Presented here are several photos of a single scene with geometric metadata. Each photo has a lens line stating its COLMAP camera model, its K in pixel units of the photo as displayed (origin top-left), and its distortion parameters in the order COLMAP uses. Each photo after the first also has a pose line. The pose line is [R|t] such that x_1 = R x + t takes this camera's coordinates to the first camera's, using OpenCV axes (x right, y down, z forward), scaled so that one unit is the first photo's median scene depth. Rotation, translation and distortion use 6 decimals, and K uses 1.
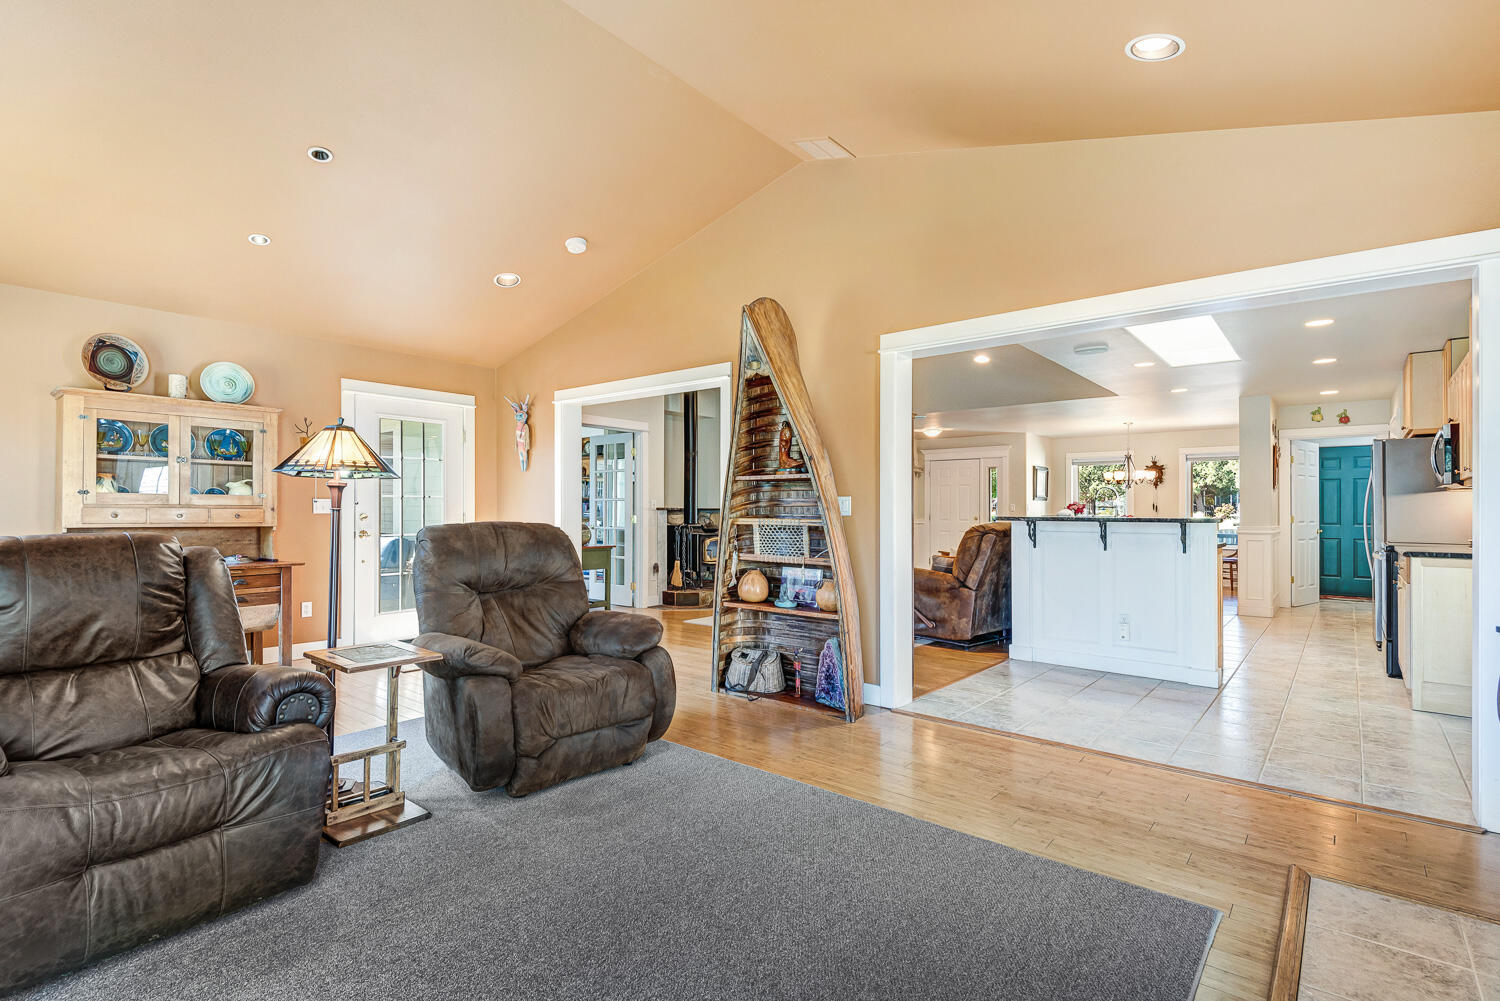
lens RADIAL K [[706.9, 0, 751.6], [0, 706.9, 510.1], [0, 0, 1]] dist [0.008989, -0.005711]
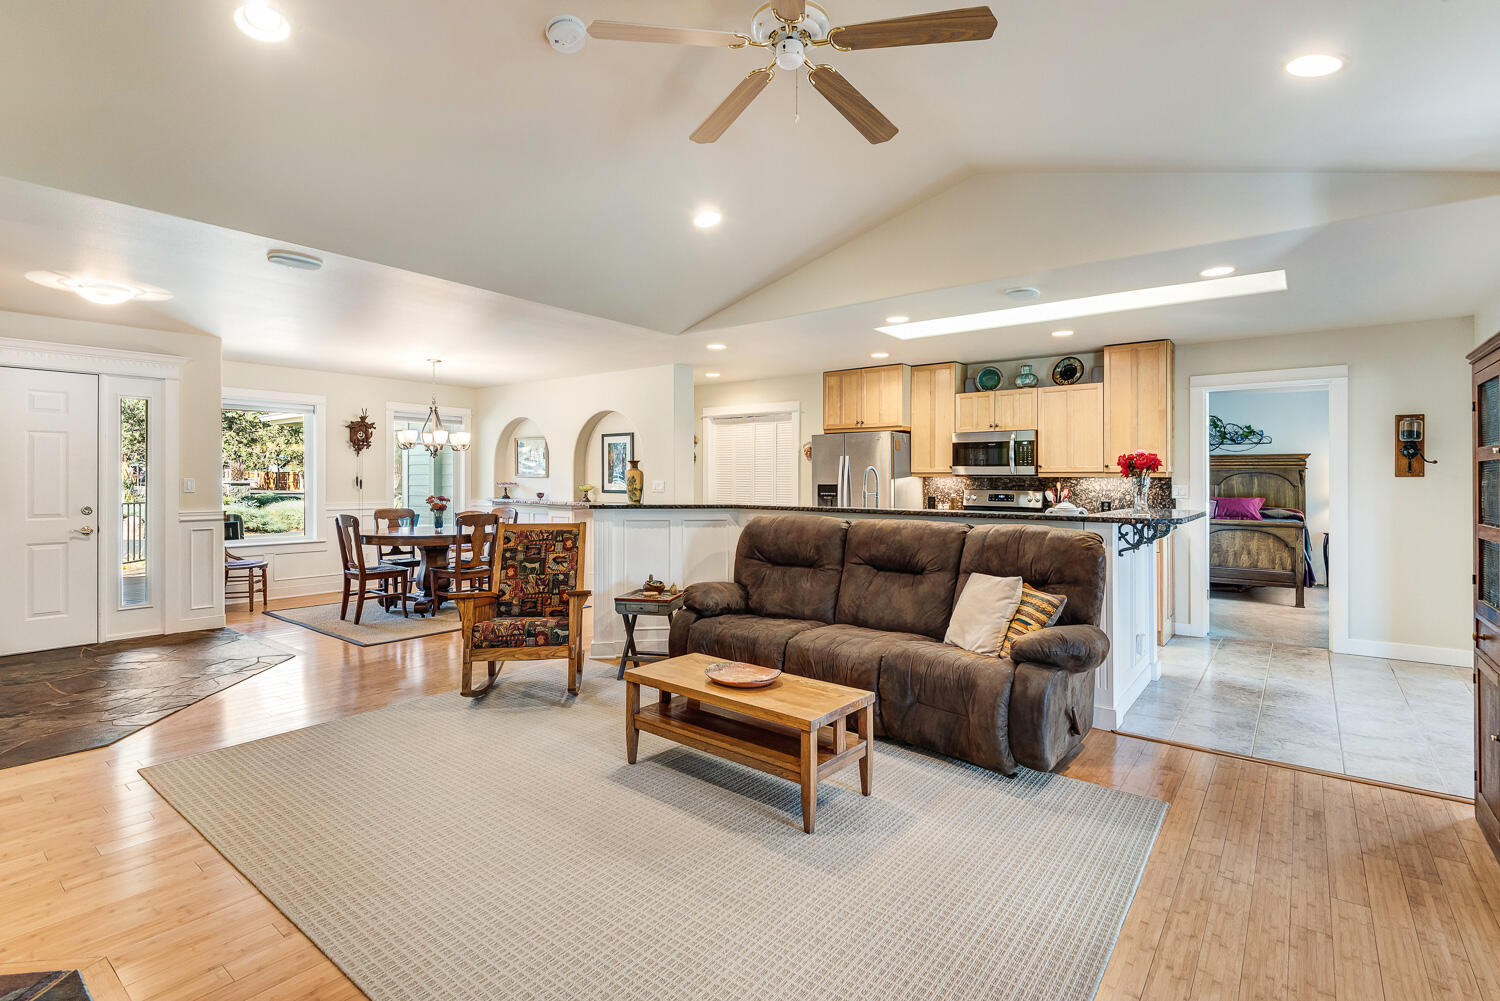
lens RADIAL K [[706.9, 0, 751.0], [0, 706.9, 487.3], [0, 0, 1]] dist [0.008989, -0.005711]
pose [[-0.037438, -0.017794, 0.999141, -0.201250], [-0.006183, 0.999826, 0.017574, -0.019720], [-0.999280, -0.005520, -0.037542, 0.933488]]
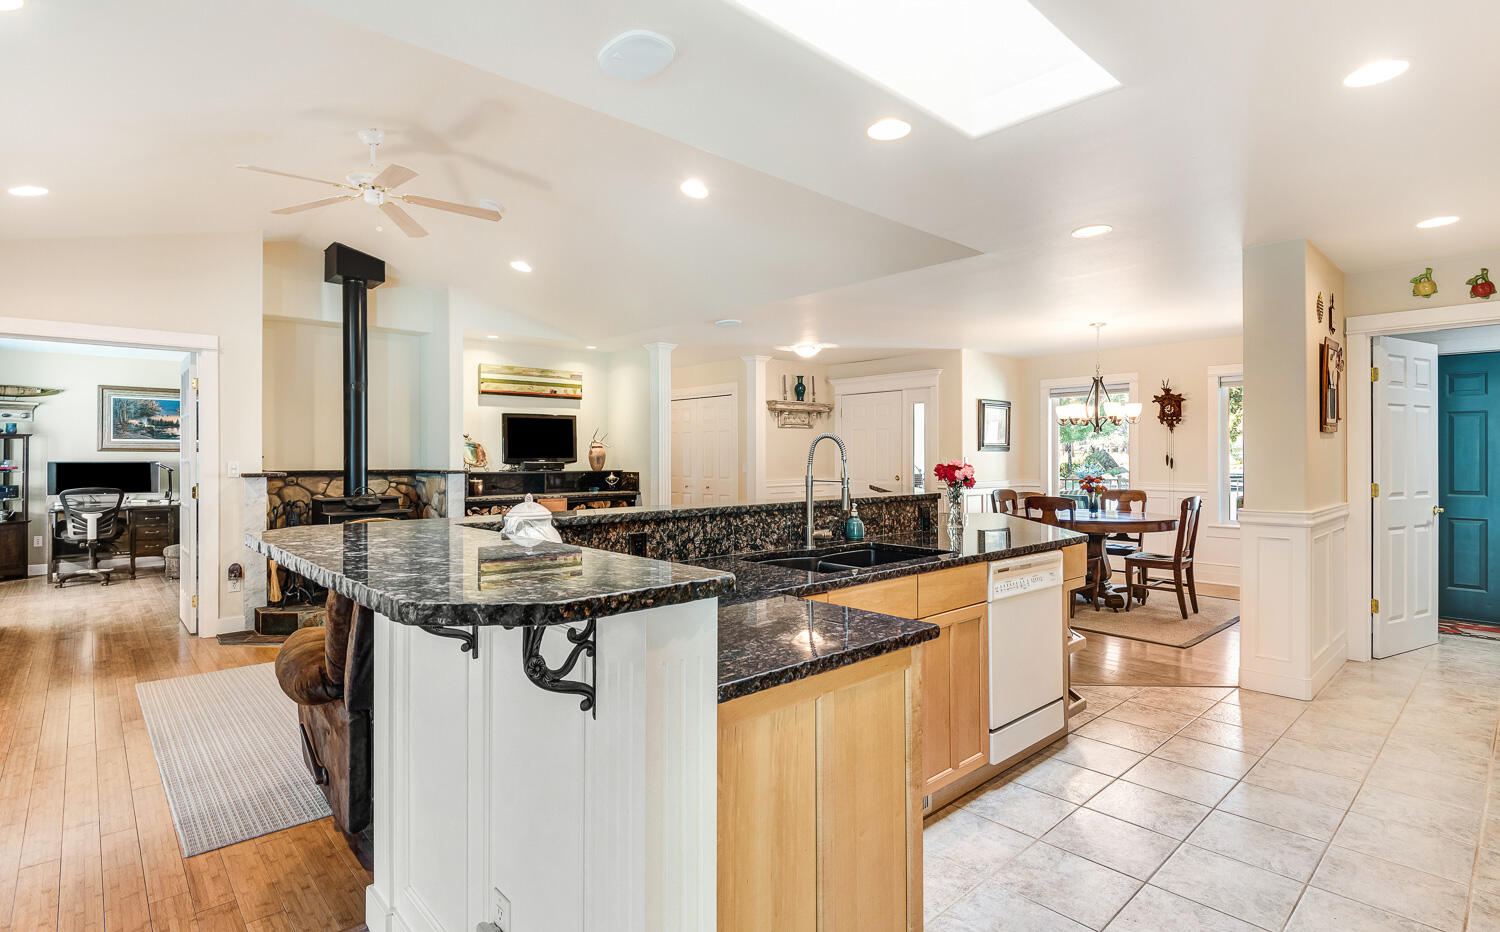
lens RADIAL K [[724.0, 0, 741.8], [0, 724.0, 453.9], [0, 0, 1]] dist [-0.010631, -0.000368]
pose [[0.990941, -0.008217, -0.134044, 0.404831], [0.007869, 0.999964, -0.003128, -0.016404], [0.134065, 0.002045, 0.990970, 0.454413]]
